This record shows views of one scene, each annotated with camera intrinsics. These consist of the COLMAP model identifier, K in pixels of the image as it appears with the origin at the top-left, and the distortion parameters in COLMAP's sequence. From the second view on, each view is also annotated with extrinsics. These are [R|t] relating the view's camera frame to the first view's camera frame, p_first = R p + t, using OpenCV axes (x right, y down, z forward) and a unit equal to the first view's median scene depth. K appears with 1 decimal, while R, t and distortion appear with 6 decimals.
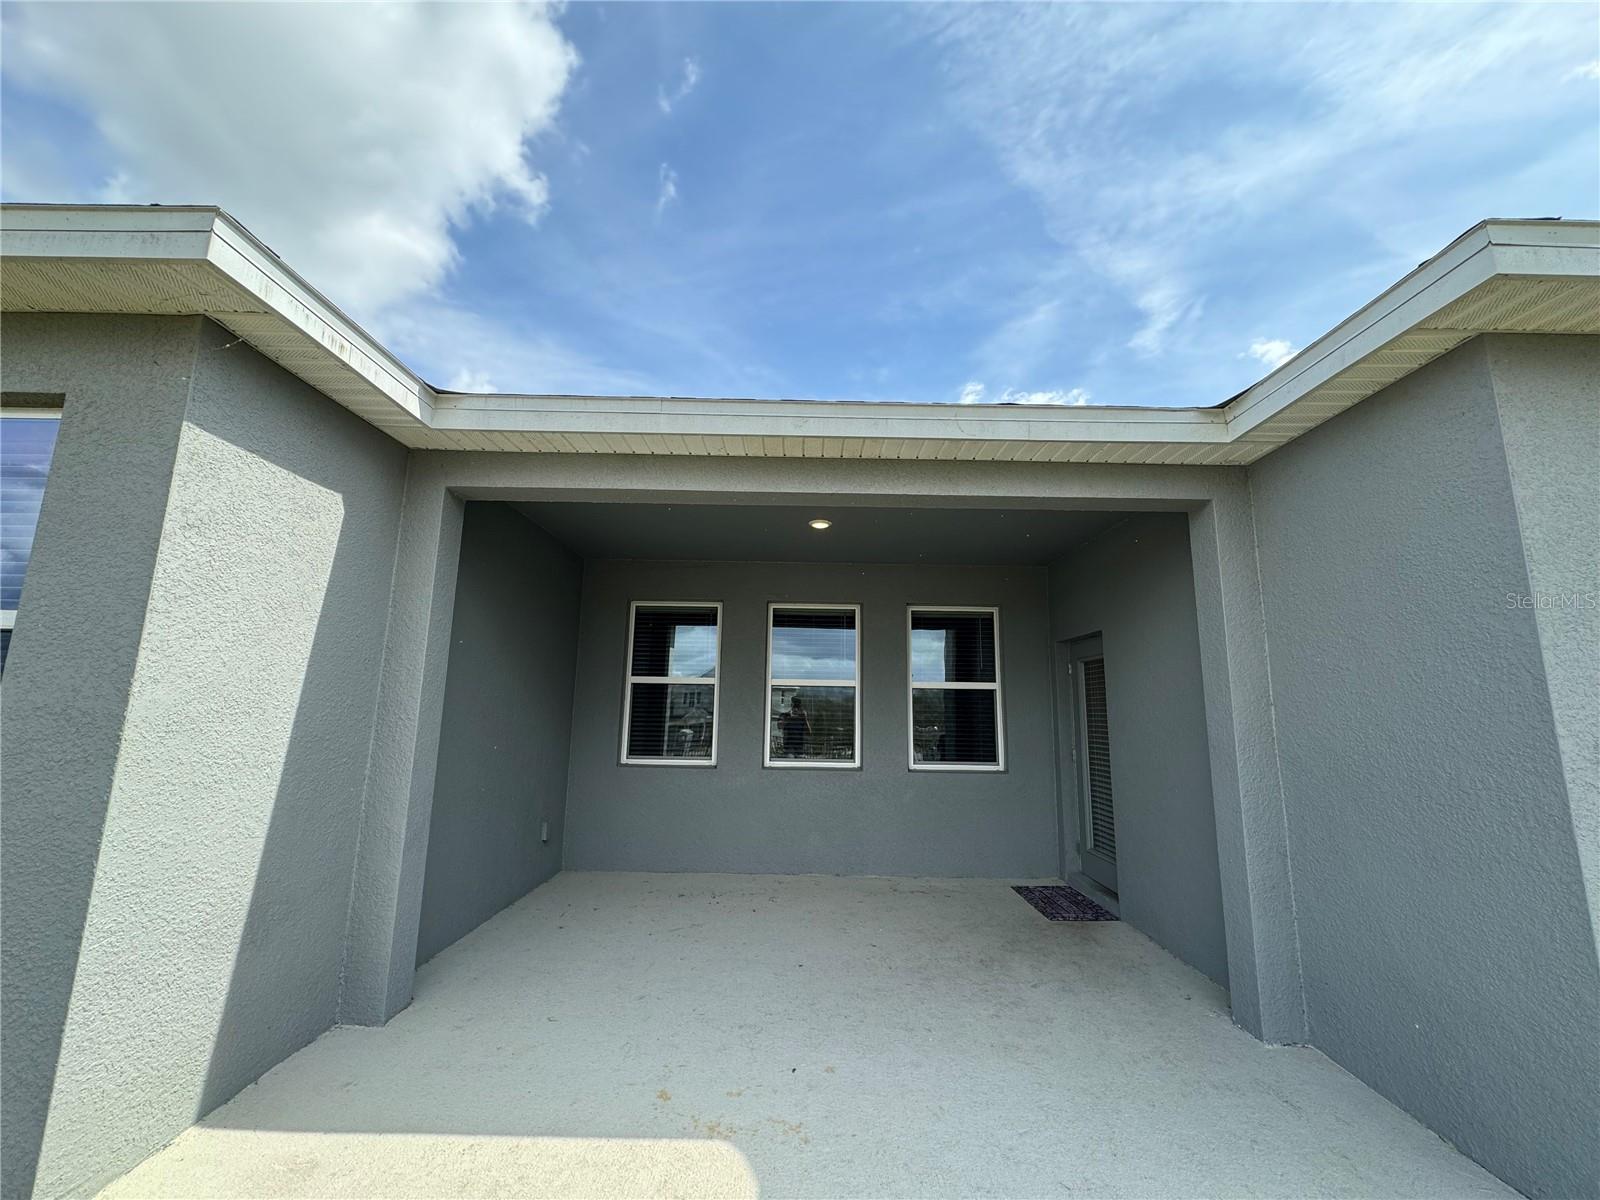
lens RADIAL K [[636.9, 0, 800.0], [0, 636.9, 600.0], [0, 0, 1]] dist [-0.000076, -0.000004]
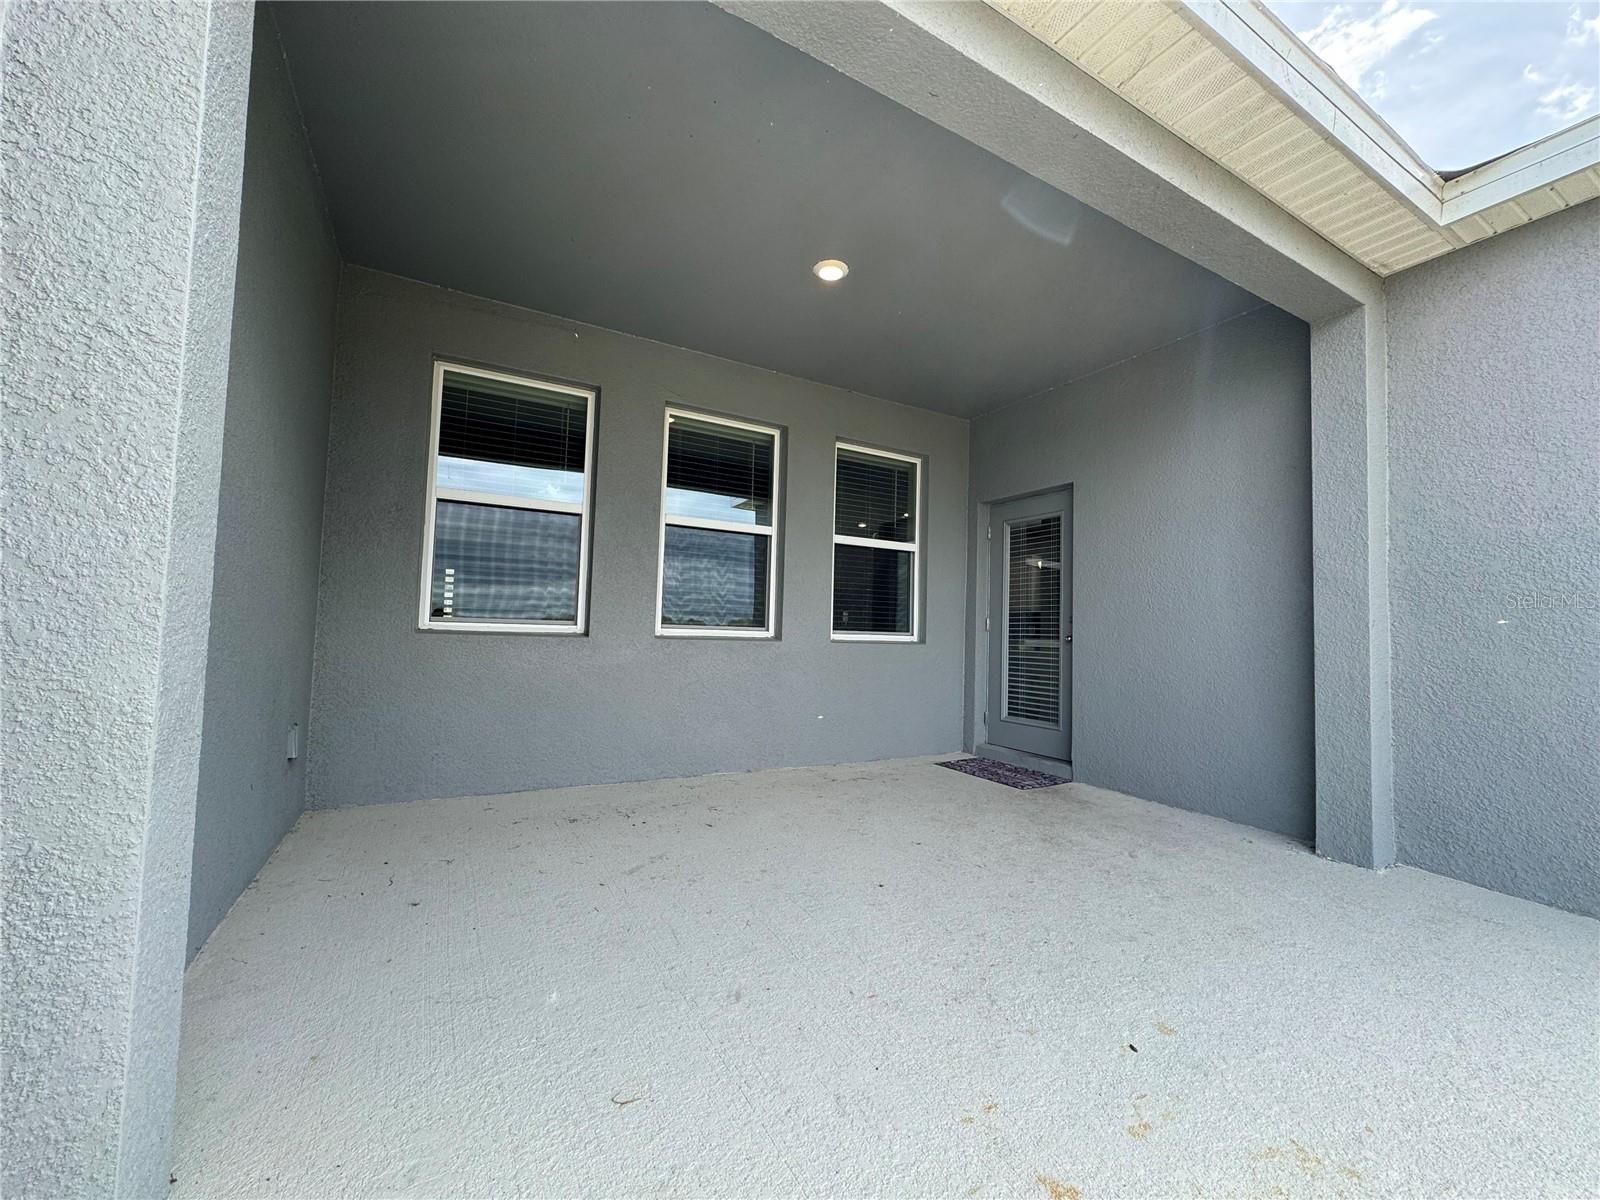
lens RADIAL K [[636.9, 0, 800.0], [0, 636.9, 600.0], [0, 0, 1]] dist [-0.000076, -0.000004]
pose [[0.872802, 0.032818, 0.486969, -0.355855], [-0.095350, 0.989977, 0.104180, 0.181197], [-0.478669, -0.137361, 0.867184, 0.425366]]
